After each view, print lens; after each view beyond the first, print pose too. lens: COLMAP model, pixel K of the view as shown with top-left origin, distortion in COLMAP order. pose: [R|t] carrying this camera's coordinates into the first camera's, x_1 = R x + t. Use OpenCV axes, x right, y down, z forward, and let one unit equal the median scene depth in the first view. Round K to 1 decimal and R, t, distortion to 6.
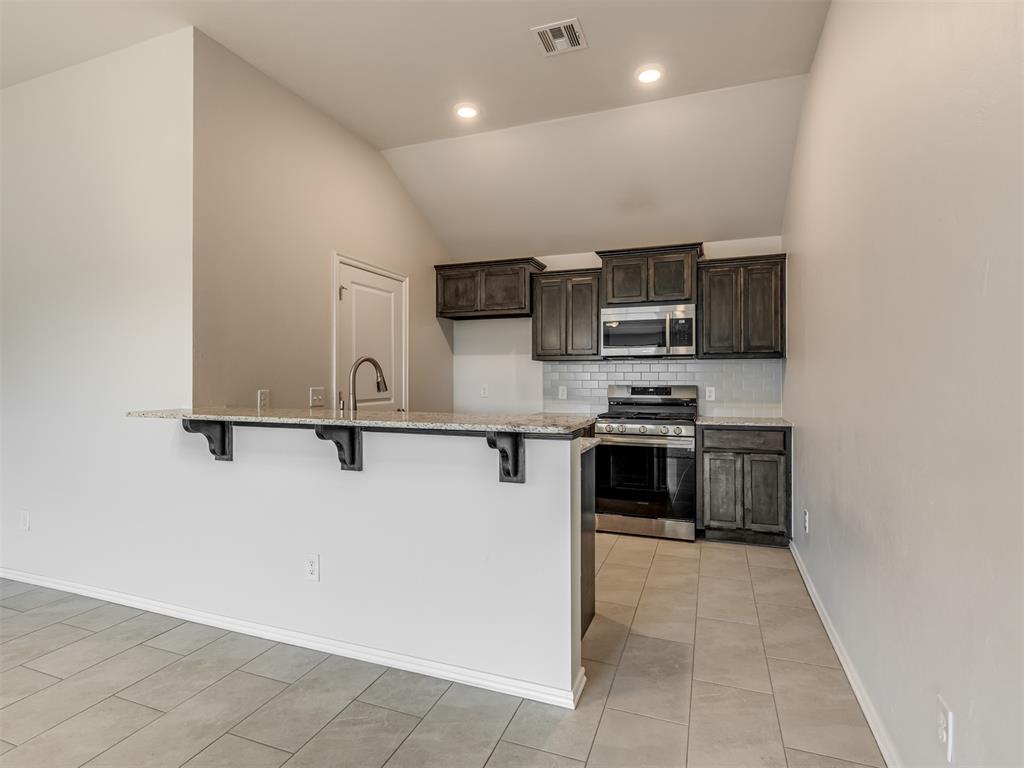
lens RADIAL K [[519.7, 0, 510.1], [0, 519.7, 376.6], [0, 0, 1]] dist [-0.001671, 0.000759]
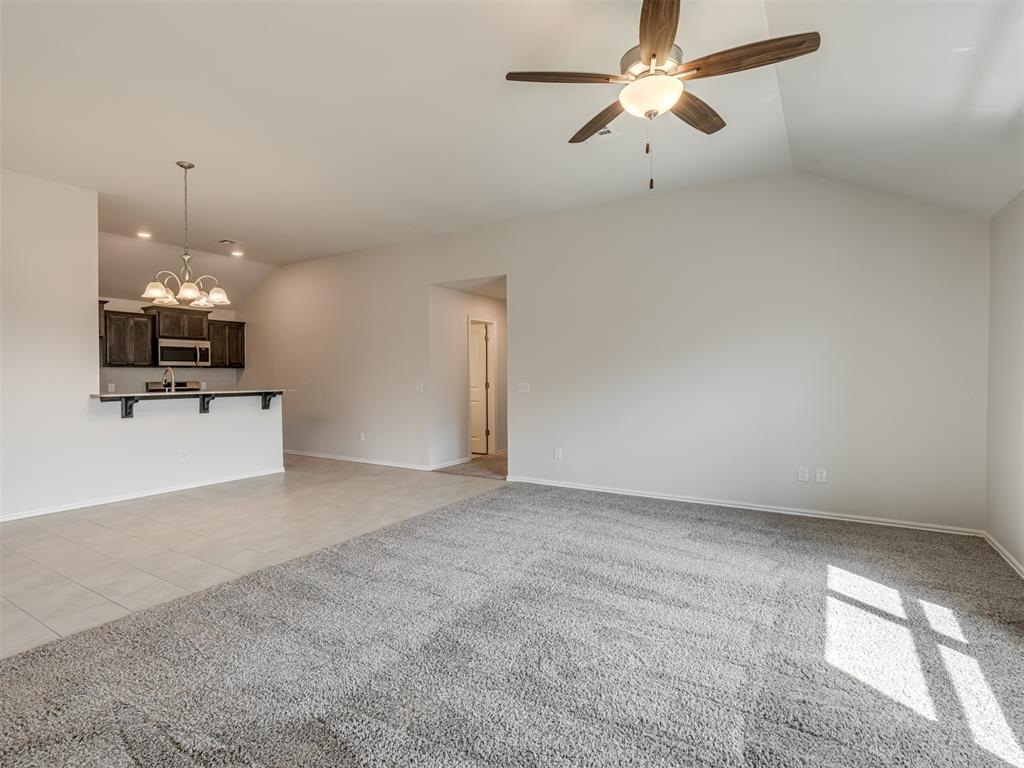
lens RADIAL K [[519.7, 0, 510.1], [0, 519.7, 376.6], [0, 0, 1]] dist [-0.001671, 0.000759]
pose [[0.190785, -0.001853, 0.981630, -1.408506], [0.004983, 0.999987, 0.000920, 0.003355], [-0.981619, 0.004716, 0.190791, -0.540788]]
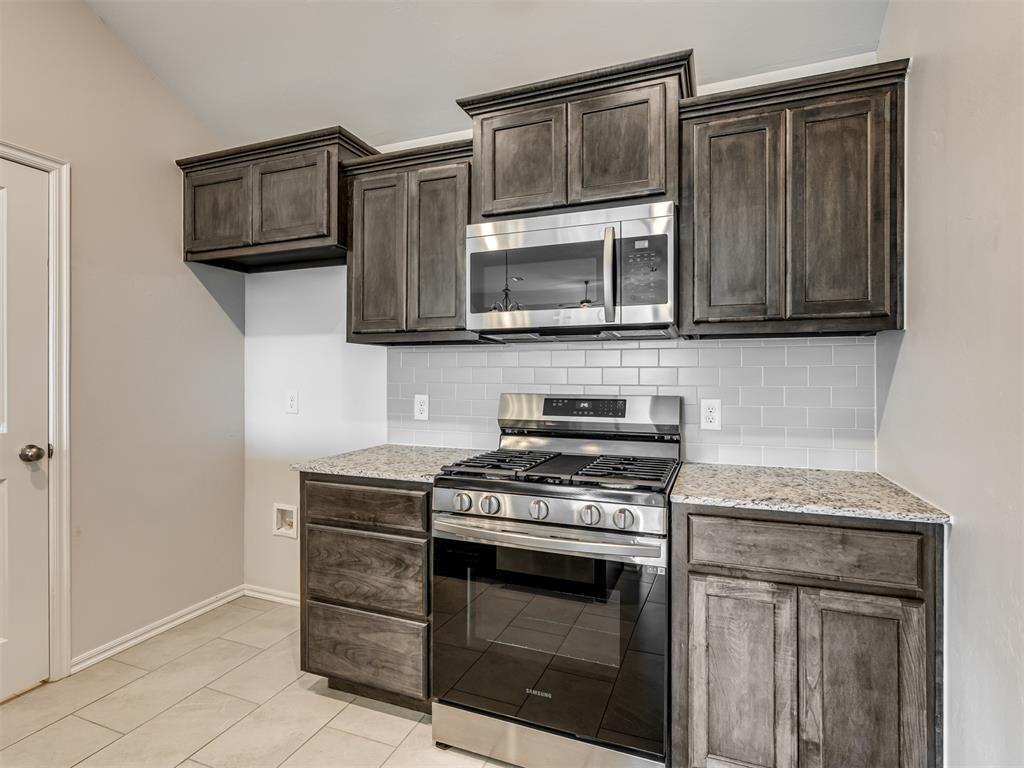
lens RADIAL K [[519.7, 0, 510.1], [0, 519.7, 376.6], [0, 0, 1]] dist [-0.001671, 0.000759]
pose [[0.999960, 0.002939, -0.008505, 0.228754], [-0.002928, 0.999995, 0.001349, -0.000609], [0.008509, -0.001324, 0.999963, 0.582485]]
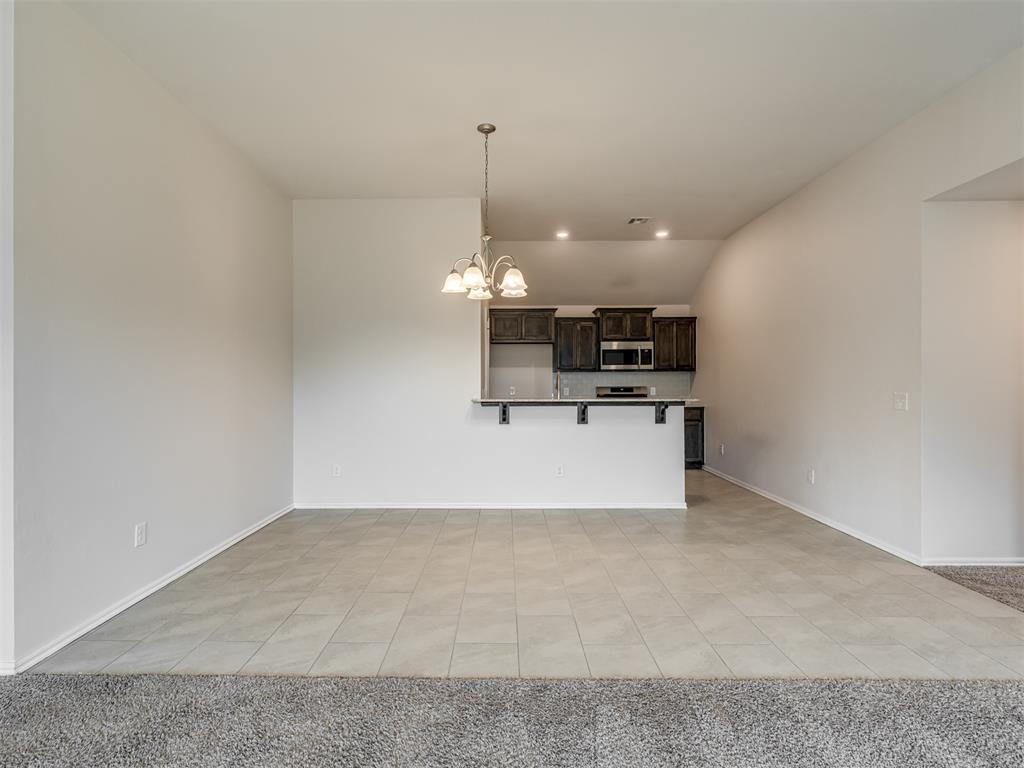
lens RADIAL K [[527.5, 0, 491.0], [0, 527.5, 383.4], [0, 0, 1]] dist [-0.001839, -0.000350]
pose [[0.942279, -0.002872, 0.334817, -0.788609], [0.003023, 0.999995, 0.000071, 0.004987], [-0.334815, 0.000945, 0.942283, -0.541976]]
